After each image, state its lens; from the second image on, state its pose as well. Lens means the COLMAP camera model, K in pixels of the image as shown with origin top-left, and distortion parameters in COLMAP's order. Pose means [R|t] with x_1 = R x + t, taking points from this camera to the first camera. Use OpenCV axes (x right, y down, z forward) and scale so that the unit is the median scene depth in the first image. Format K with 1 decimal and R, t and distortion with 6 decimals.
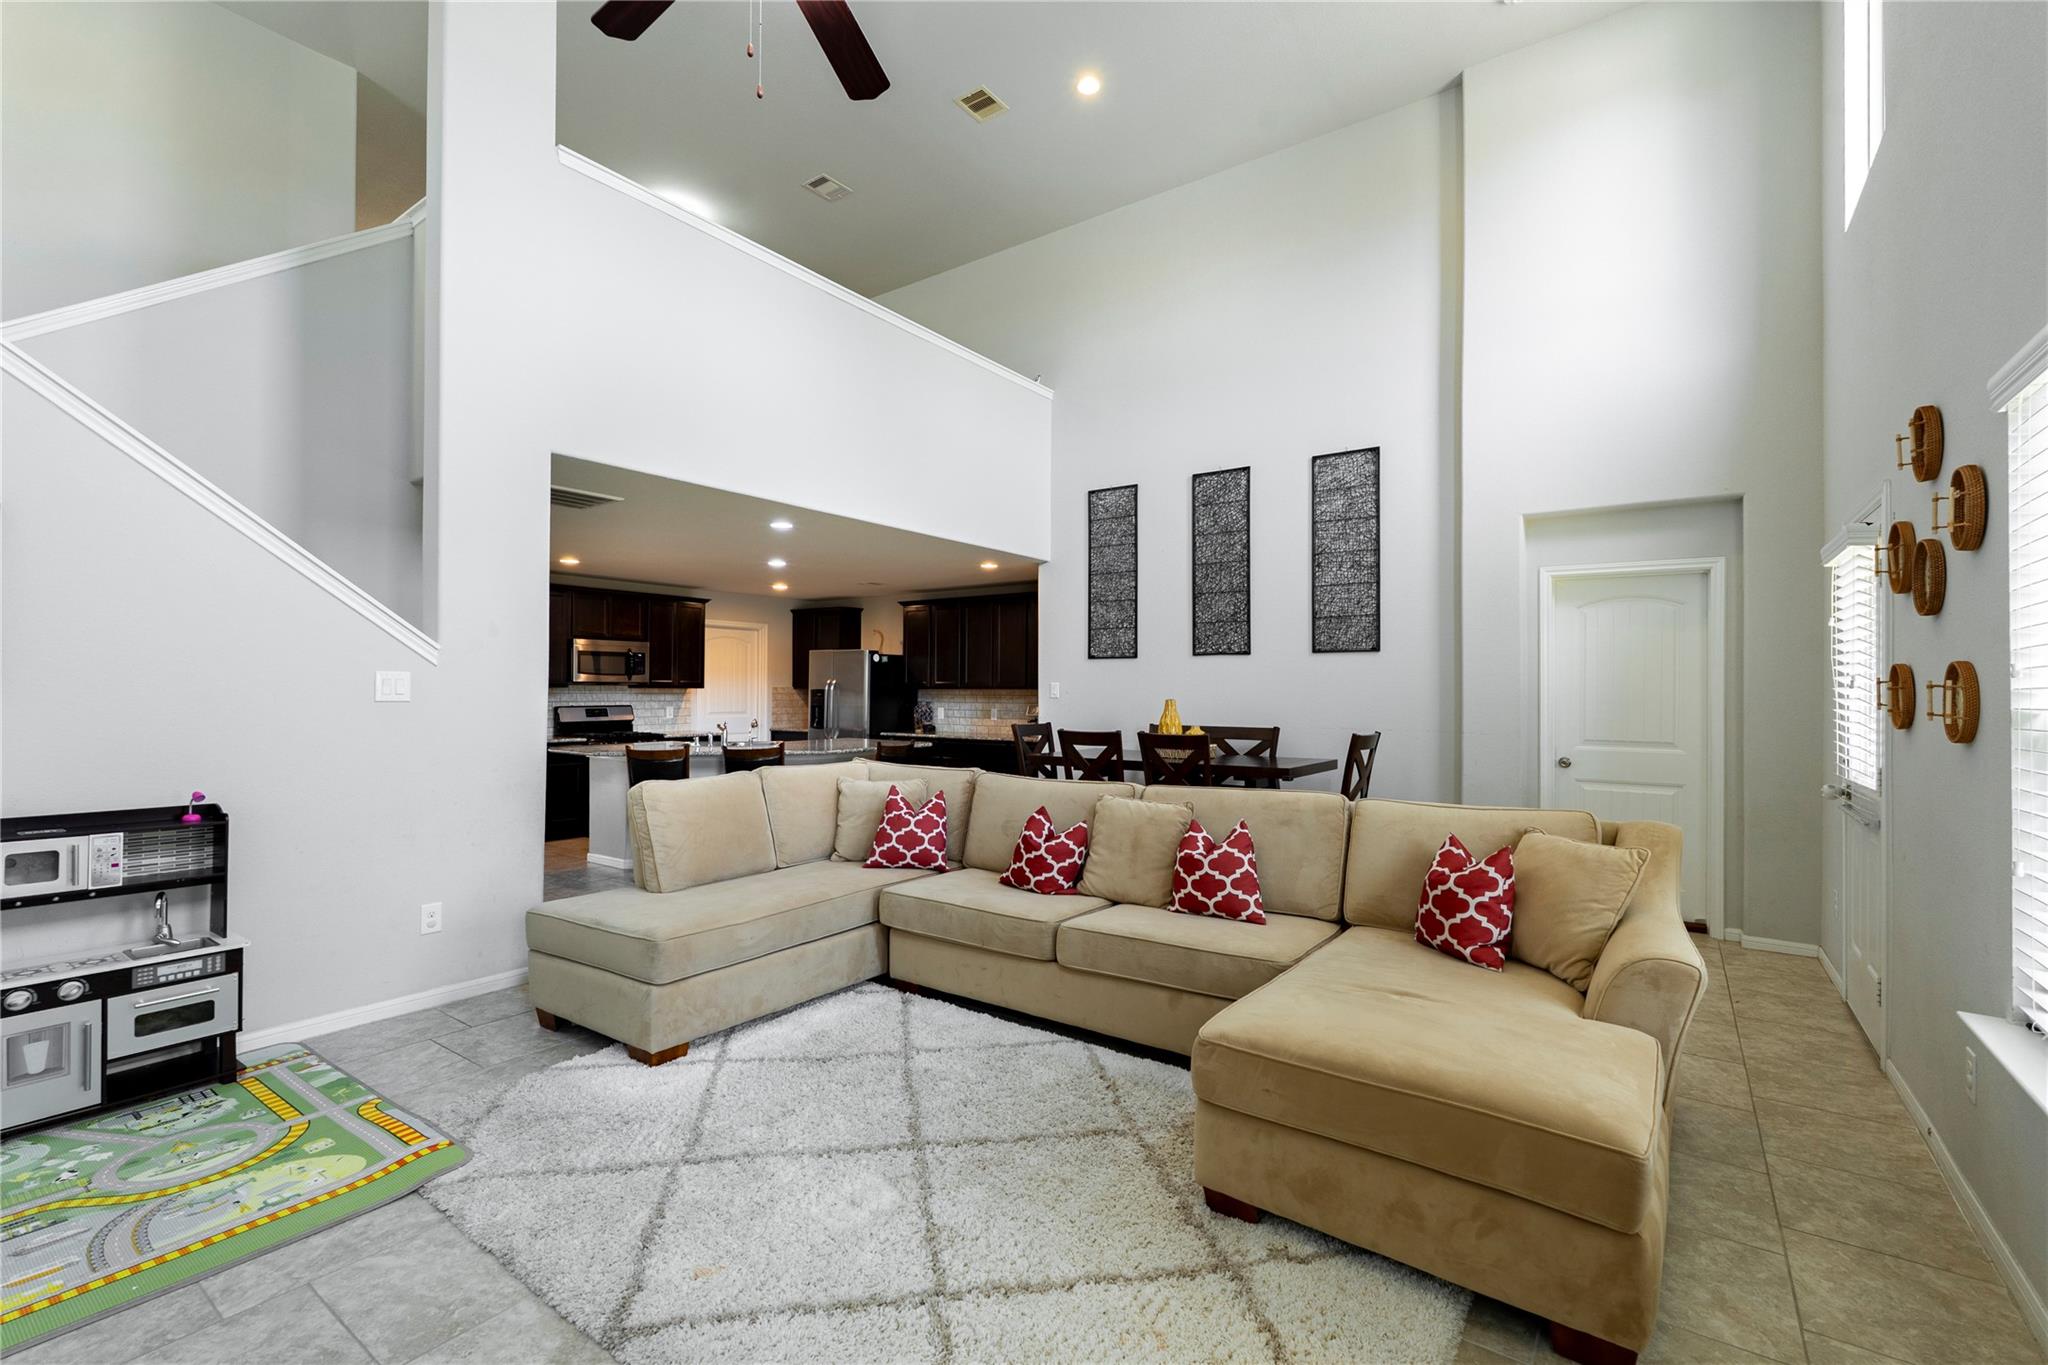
lens RADIAL K [[899.7, 0, 1024.0], [0, 899.7, 682.5], [0, 0, 1]] dist [0.001100, -0.004828]
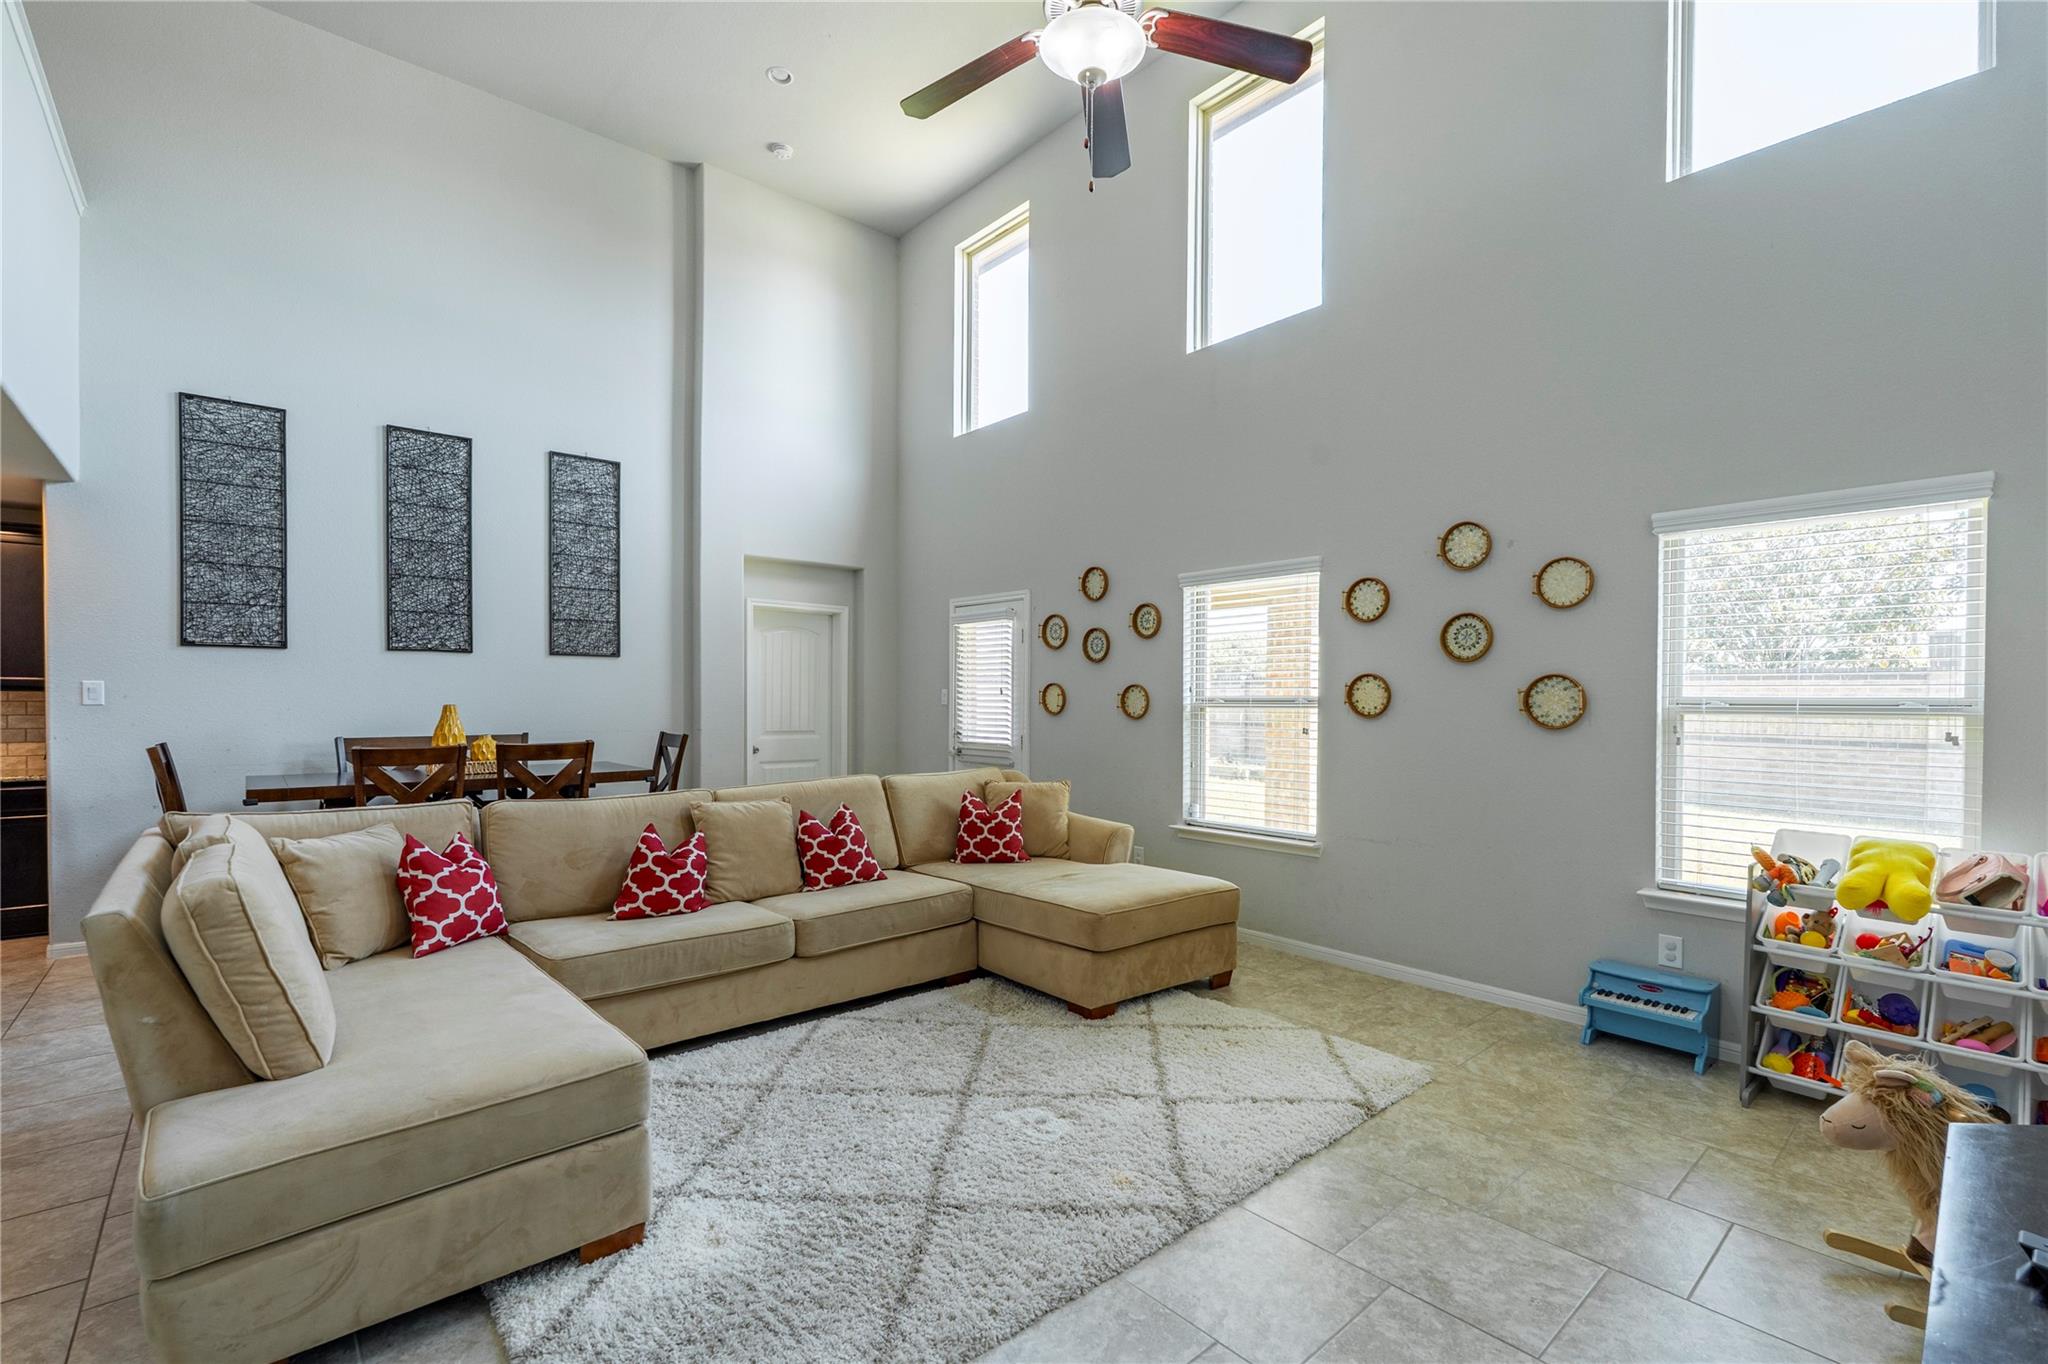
lens RADIAL K [[914.9, 0, 1018.3], [0, 914.9, 702.7], [0, 0, 1]] dist [0.000731, -0.000096]
pose [[0.232365, -0.010753, 0.972569, -0.490667], [-0.012741, 0.999819, 0.014098, -0.001732], [-0.972545, -0.015667, 0.232186, 0.264813]]
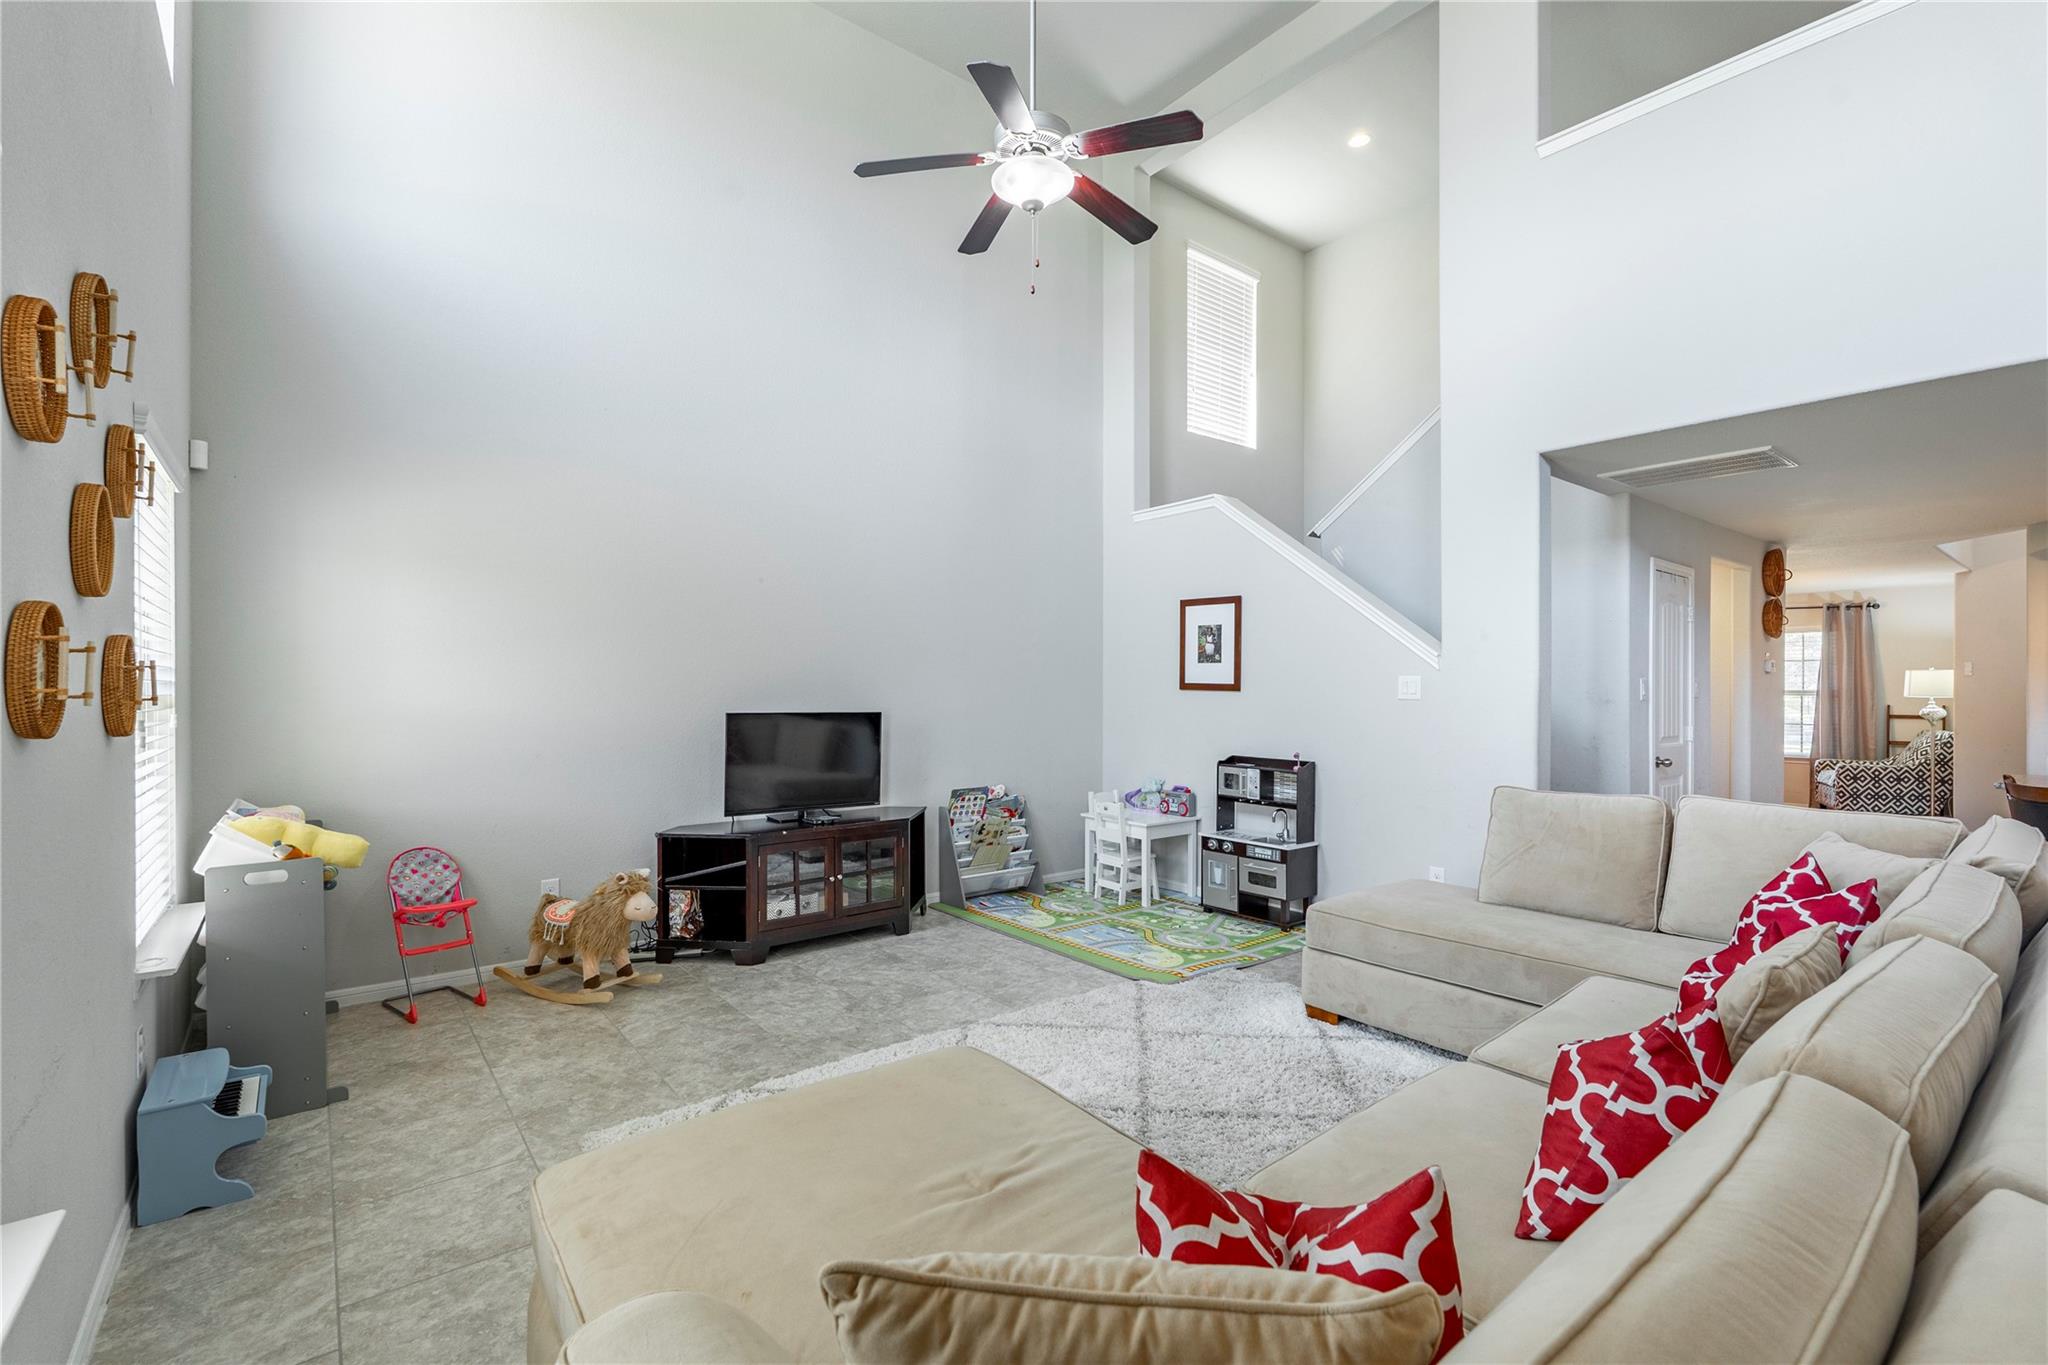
lens RADIAL K [[899.7, 0, 1024.0], [0, 899.7, 682.5], [0, 0, 1]] dist [0.001100, -0.004828]
pose [[-0.269505, -0.009425, -0.962953, 0.378146], [0.004821, 0.999926, -0.011136, 0.004910], [0.962987, -0.007643, -0.269440, 0.455866]]
